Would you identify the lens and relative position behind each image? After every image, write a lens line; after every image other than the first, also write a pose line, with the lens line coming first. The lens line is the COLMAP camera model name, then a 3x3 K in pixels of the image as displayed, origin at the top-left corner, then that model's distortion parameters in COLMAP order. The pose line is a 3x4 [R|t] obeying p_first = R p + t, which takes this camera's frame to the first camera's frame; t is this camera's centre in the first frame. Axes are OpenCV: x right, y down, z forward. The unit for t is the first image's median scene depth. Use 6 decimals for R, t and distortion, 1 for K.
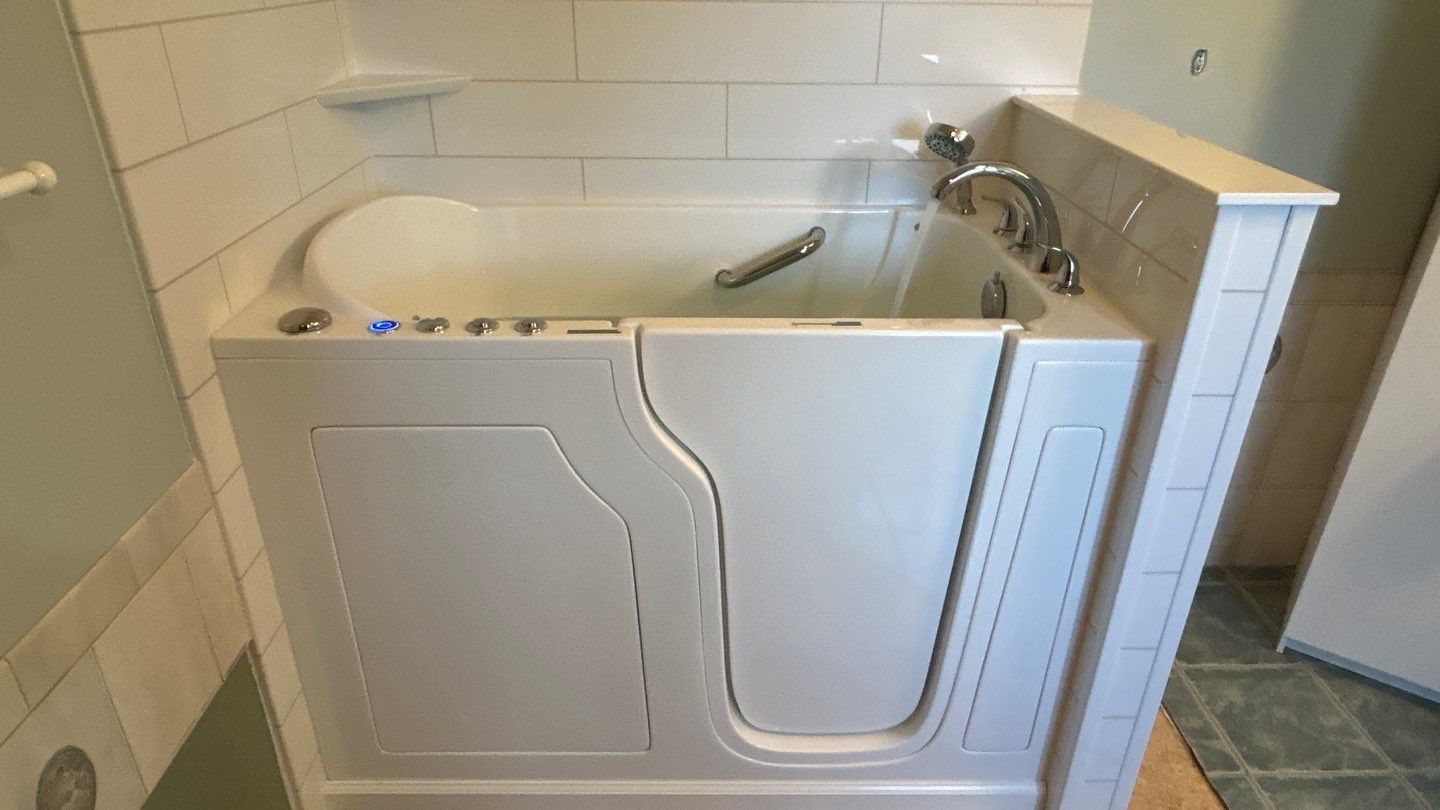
lens RADIAL K [[891.2, 0, 721.0], [0, 891.2, 402.3], [0, 0, 1]] dist [-0.003968, 0.000903]
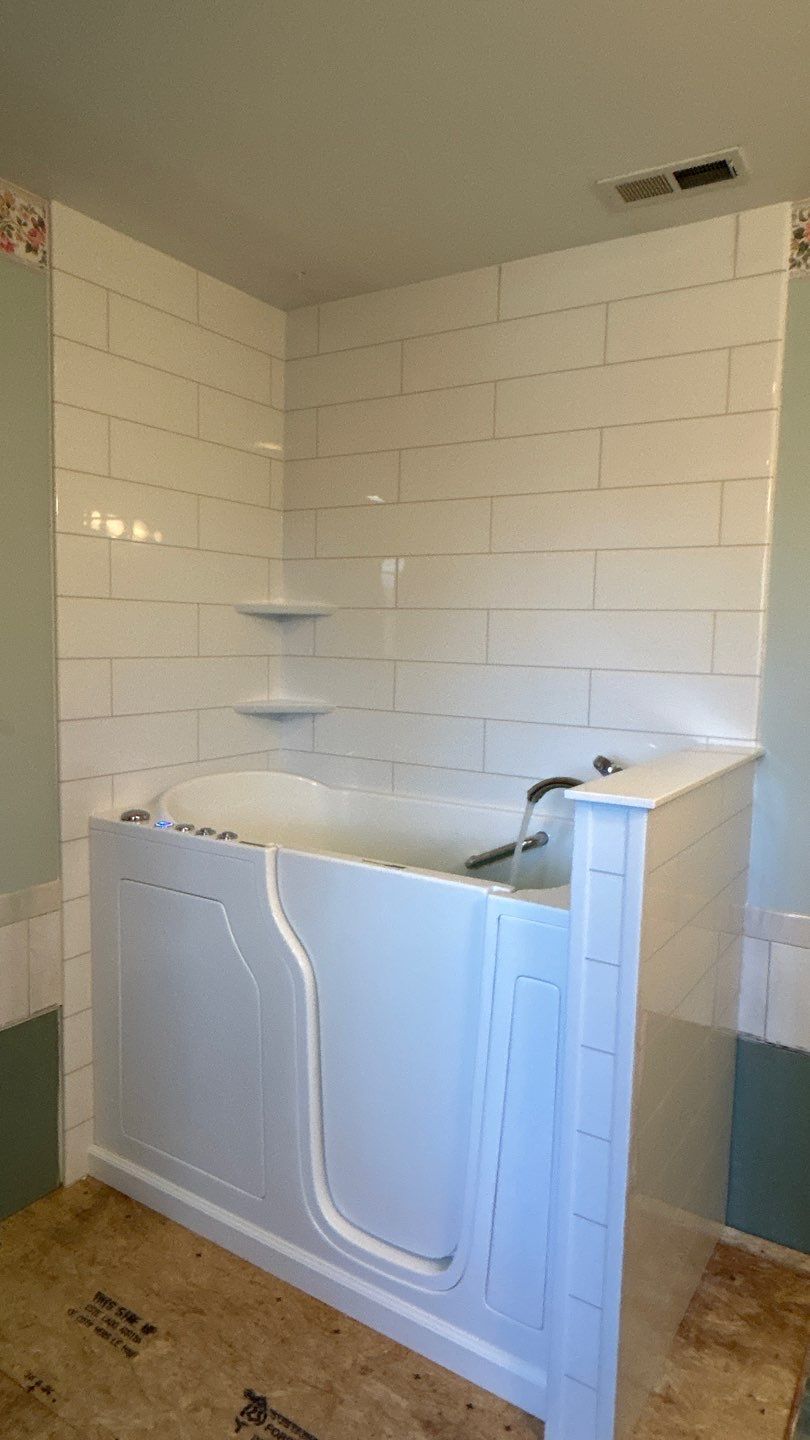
lens RADIAL K [[891.2, 0, 410.9], [0, 891.2, 728.2], [0, 0, 1]] dist [-0.003968, 0.000903]
pose [[0.834633, 0.066927, -0.546726, 0.821984], [-0.262476, 0.920971, -0.287956, 0.097747], [0.484247, 0.383840, 0.786239, -0.156273]]
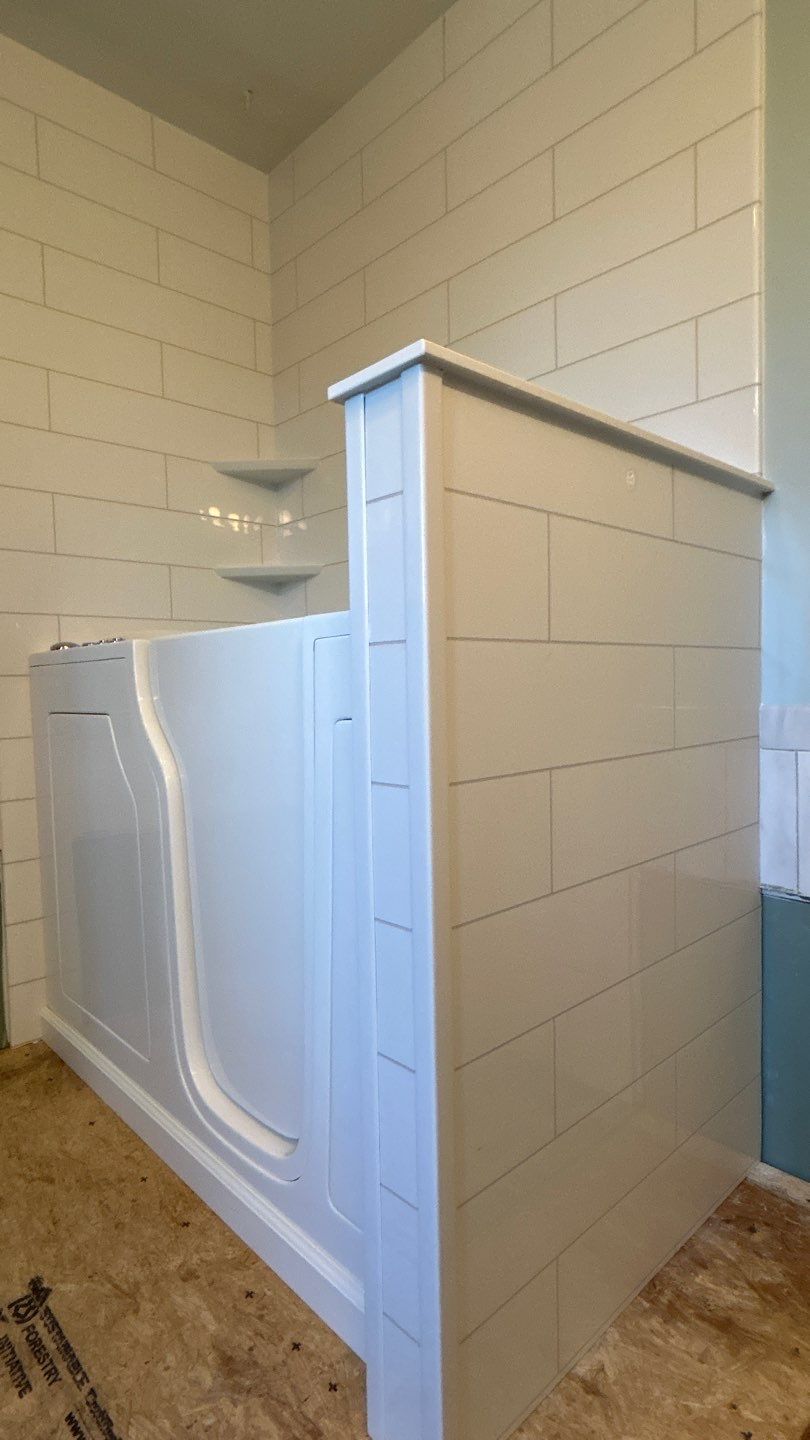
lens RADIAL K [[757.9, 0, 408.0], [0, 757.9, 724.4], [0, 0, 1]] dist [0.000286, 0.001790]
pose [[0.673646, 0.012247, -0.738953, 0.888011], [-0.305963, 0.914777, -0.263762, 0.189129], [0.672746, 0.403775, 0.619983, 0.543167]]
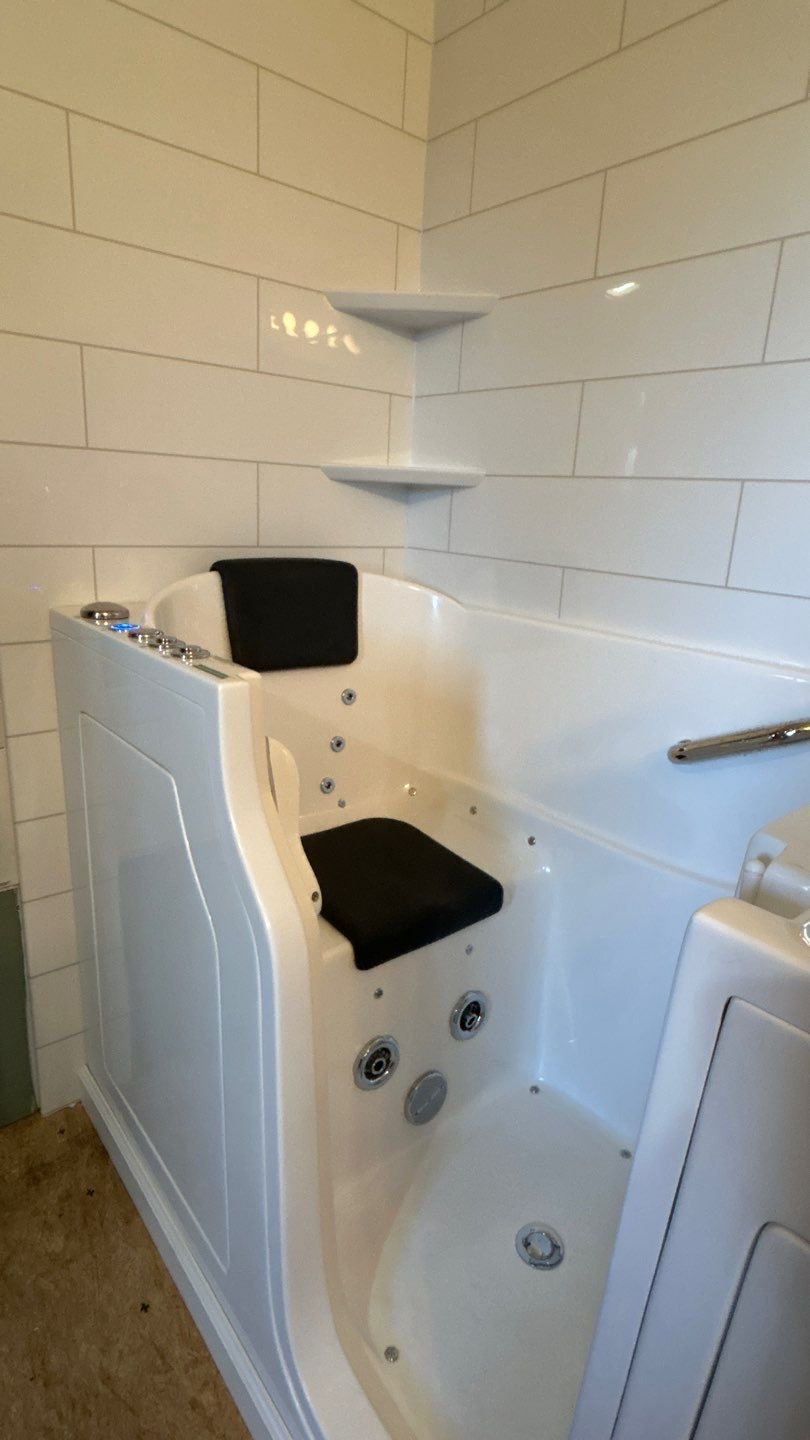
lens RADIAL K [[757.9, 0, 412.8], [0, 757.9, 720.9], [0, 0, 1]] dist [0.000286, 0.001790]
pose [[0.626256, 0.240409, -0.741625, 0.414131], [-0.394168, 0.918366, -0.035147, -0.076345], [0.672634, 0.314336, 0.669893, 0.605248]]
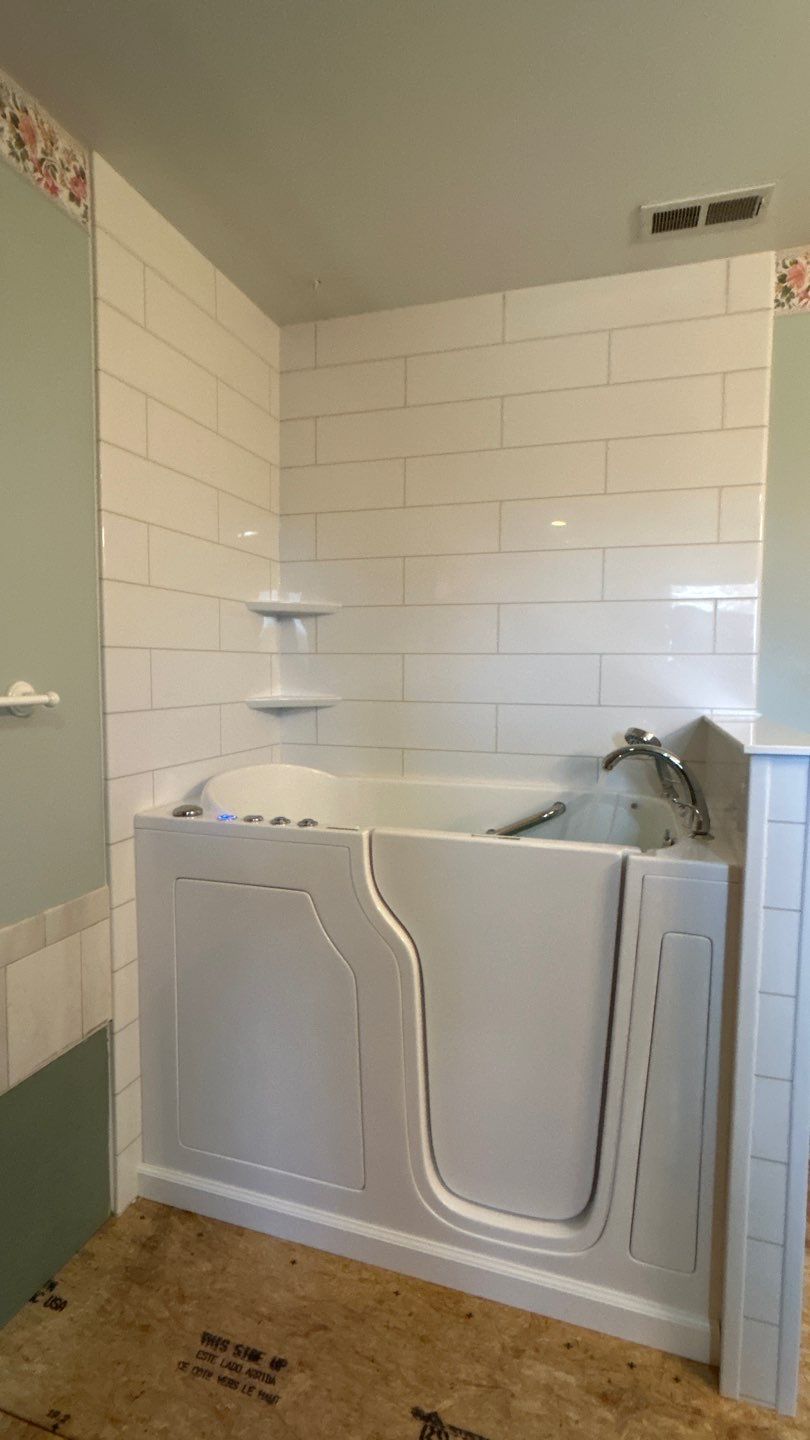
lens RADIAL K [[706.4, 0, 408.4], [0, 706.4, 724.3], [0, 0, 1]] dist [0.002788, -0.000182]
pose [[0.946218, 0.021389, -0.322823, 0.313965], [-0.143342, 0.922249, -0.359041, 0.156036], [0.290044, 0.386005, 0.875714, -0.097402]]
